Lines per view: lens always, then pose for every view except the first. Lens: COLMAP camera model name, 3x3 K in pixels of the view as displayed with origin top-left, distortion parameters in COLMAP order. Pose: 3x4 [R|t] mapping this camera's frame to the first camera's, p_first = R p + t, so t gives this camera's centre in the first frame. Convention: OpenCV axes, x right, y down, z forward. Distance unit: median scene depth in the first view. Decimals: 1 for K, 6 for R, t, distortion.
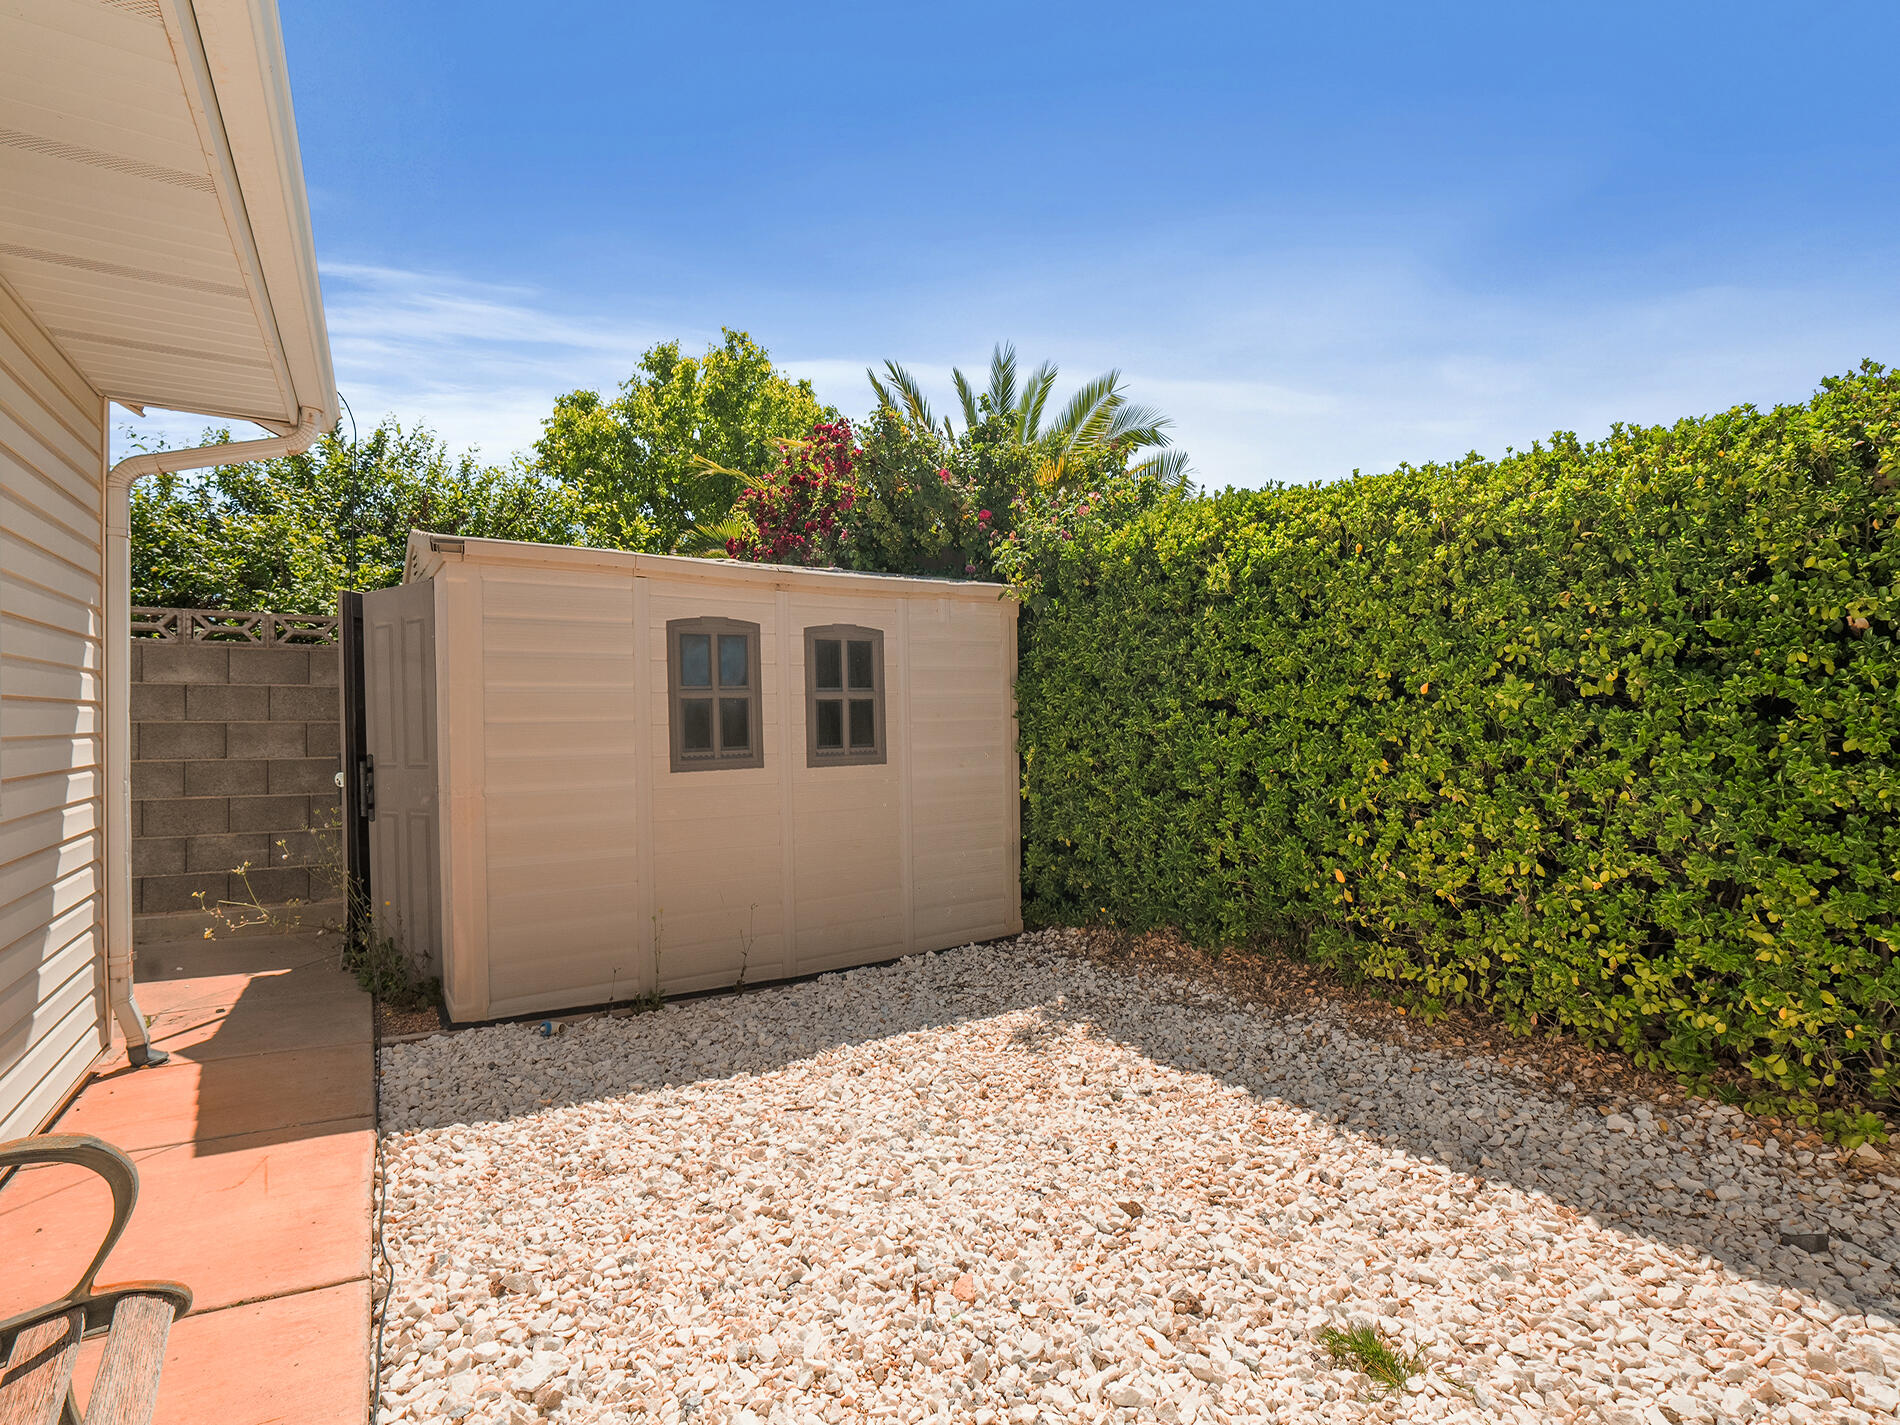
lens RADIAL K [[926.4, 0, 953.4], [0, 926.4, 721.5], [0, 0, 1]] dist [-0.001606, 0.000096]
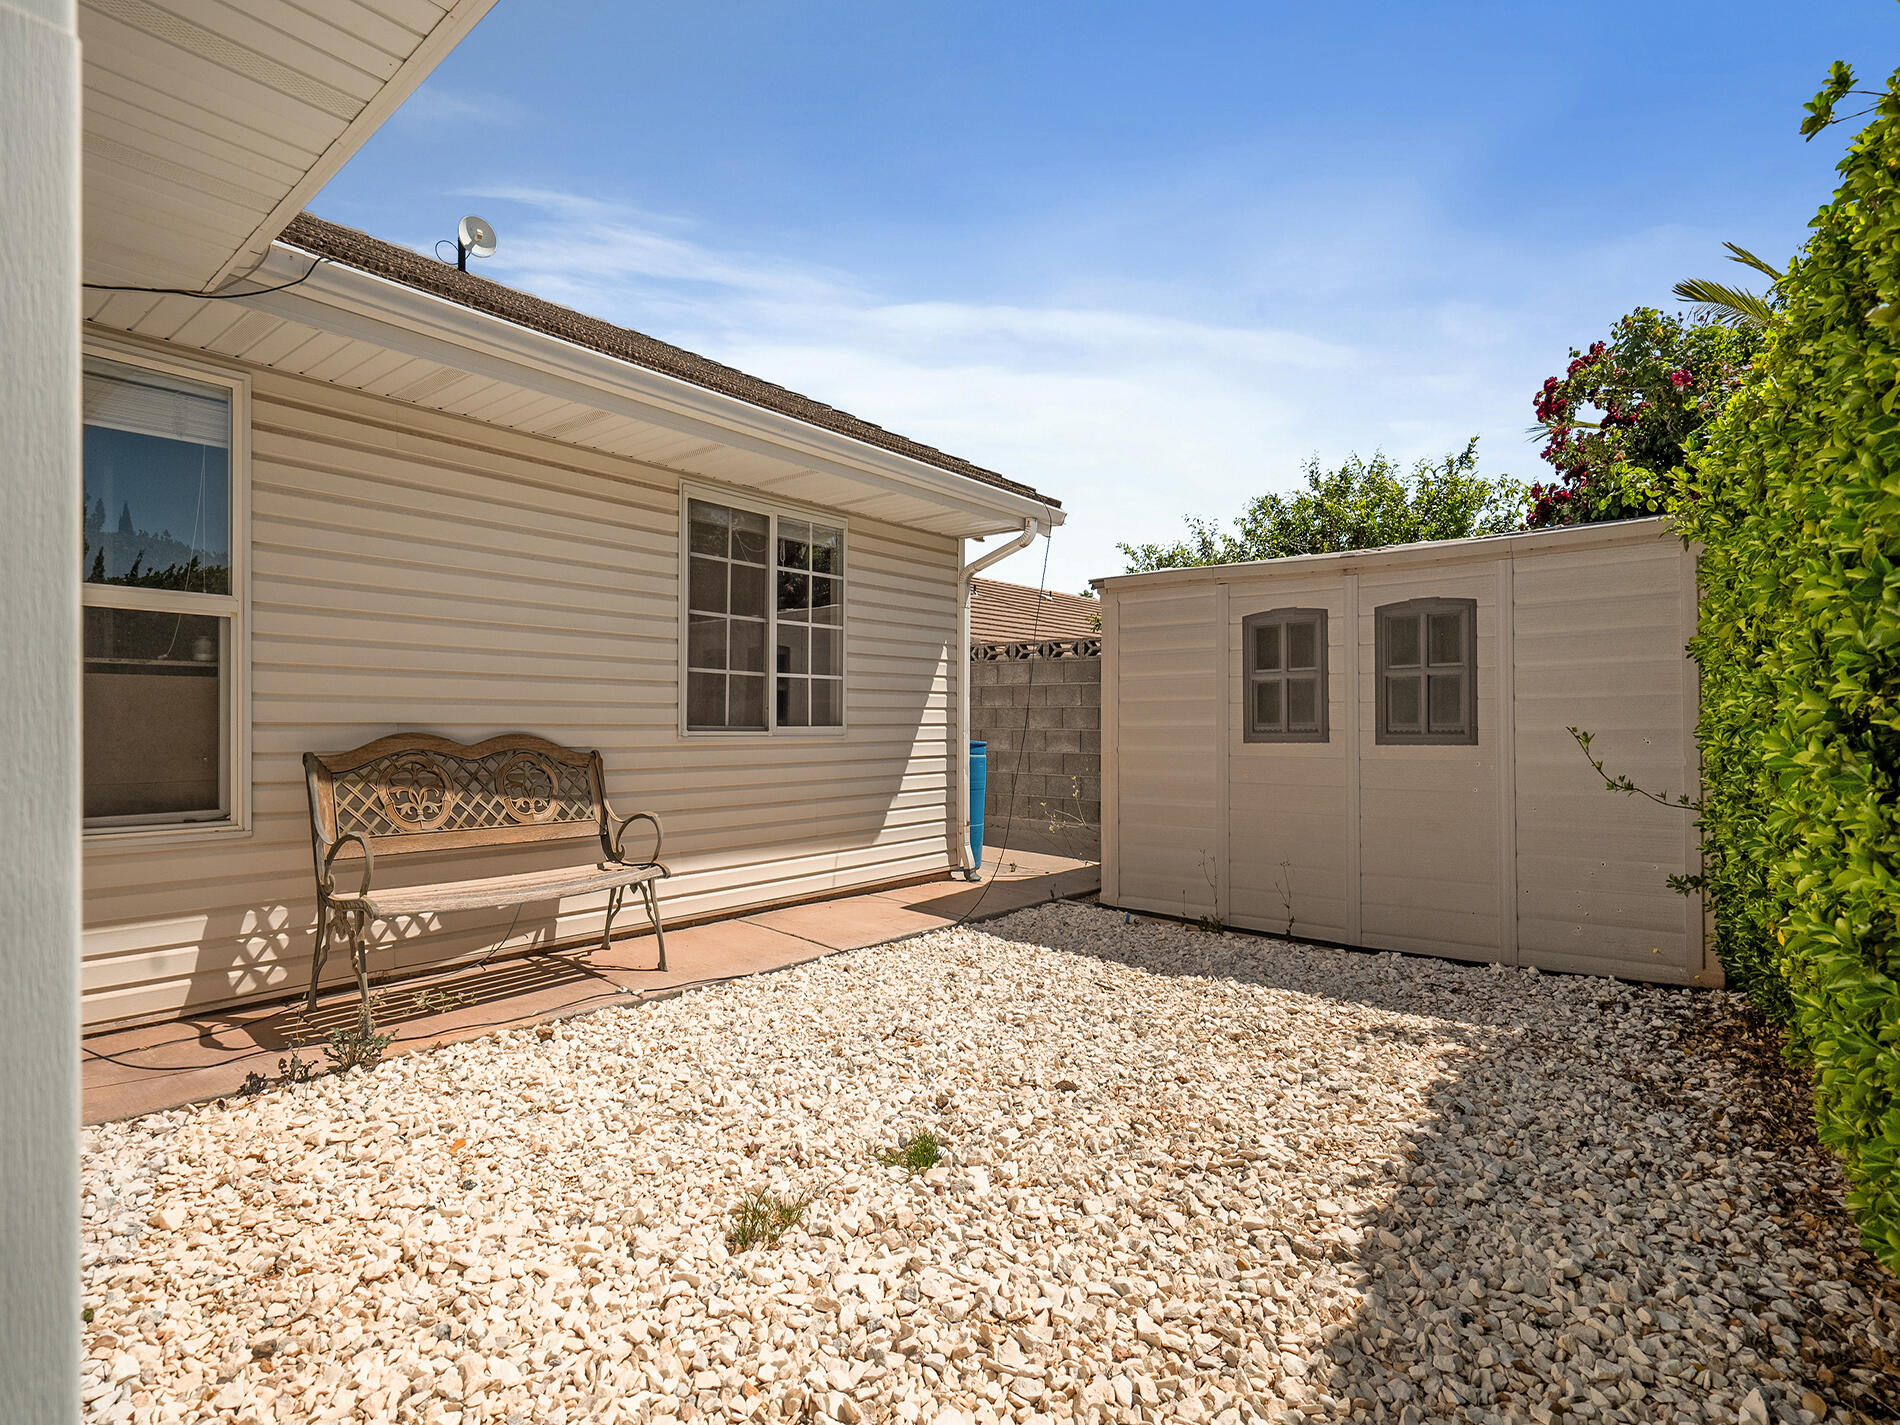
lens RADIAL K [[926.4, 0, 952.5], [0, 926.4, 710.8], [0, 0, 1]] dist [-0.001606, 0.000096]
pose [[0.325478, -0.004640, -0.945538, 0.751238], [-0.003993, 0.999972, -0.006282, 0.023956], [0.945541, 0.005821, 0.325450, 0.265935]]
